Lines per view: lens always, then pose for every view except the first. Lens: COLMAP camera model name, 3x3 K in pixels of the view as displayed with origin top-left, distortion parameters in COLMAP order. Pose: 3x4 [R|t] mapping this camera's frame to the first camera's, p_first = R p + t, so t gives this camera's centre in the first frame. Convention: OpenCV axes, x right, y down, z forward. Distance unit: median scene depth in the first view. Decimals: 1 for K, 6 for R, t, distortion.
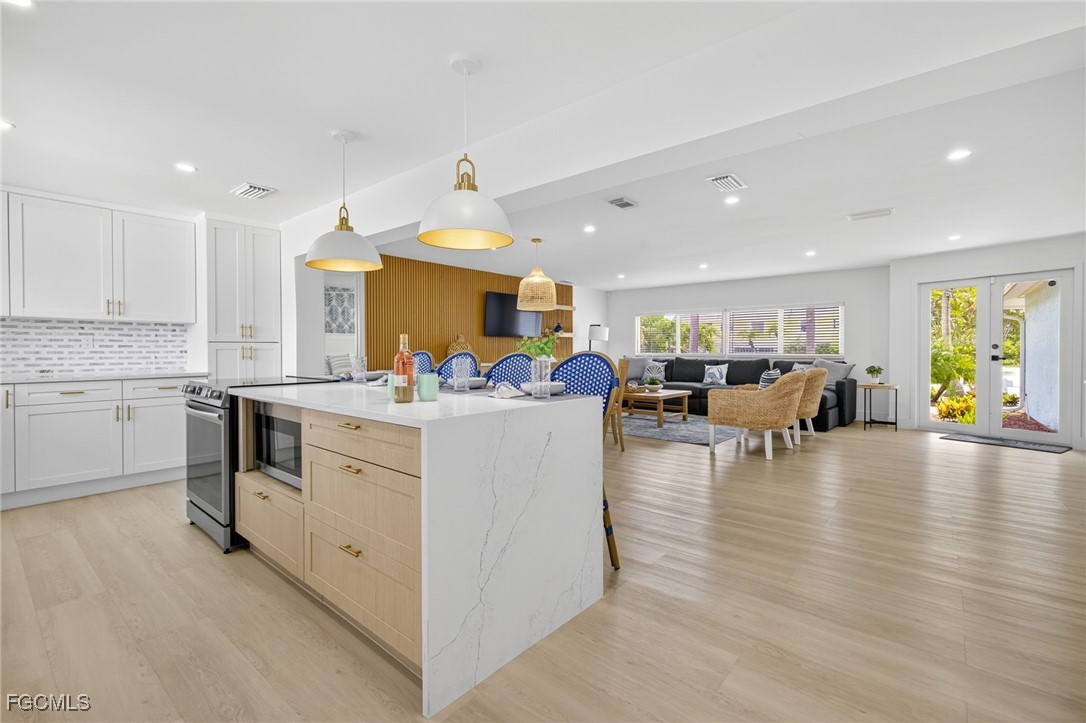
lens RADIAL K [[475.0, 0, 543.0], [0, 475.0, 361.5], [0, 0, 1]] dist [0.002436, 0.000381]
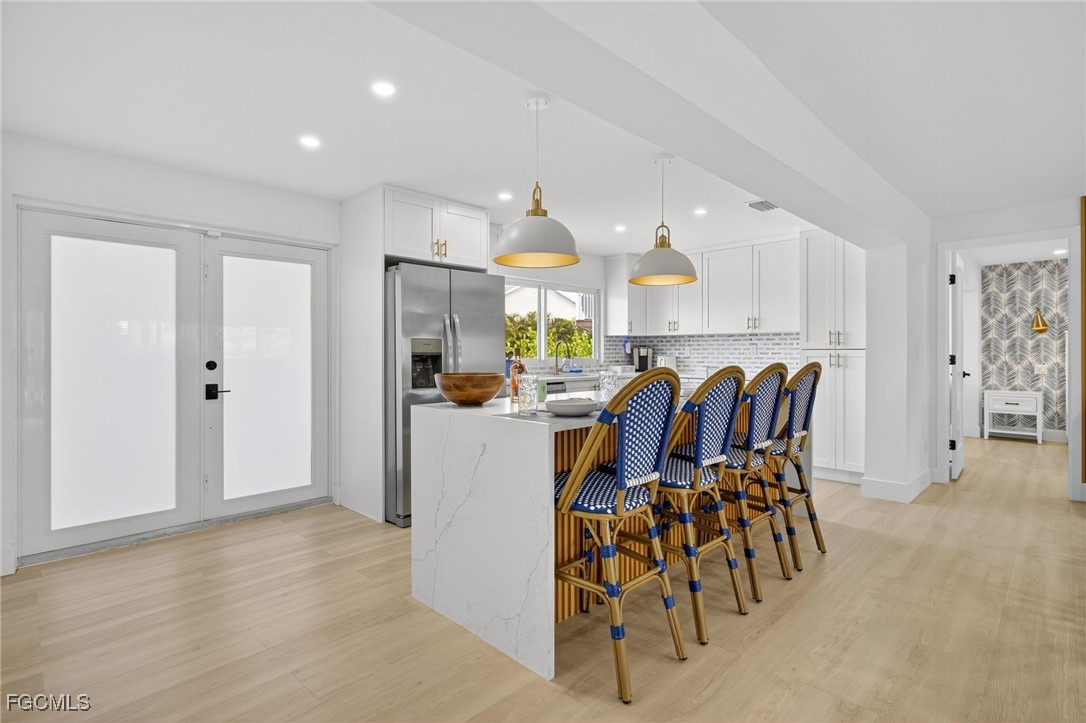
lens RADIAL K [[499.4, 0, 543.0], [0, 499.4, 361.5], [0, 0, 1]] dist [0.000055, 0.000029]
pose [[-0.111871, 0.012835, -0.993640, 0.483651], [-0.019524, 0.999695, 0.015111, -0.019102], [0.993531, 0.021091, -0.111586, 0.574222]]
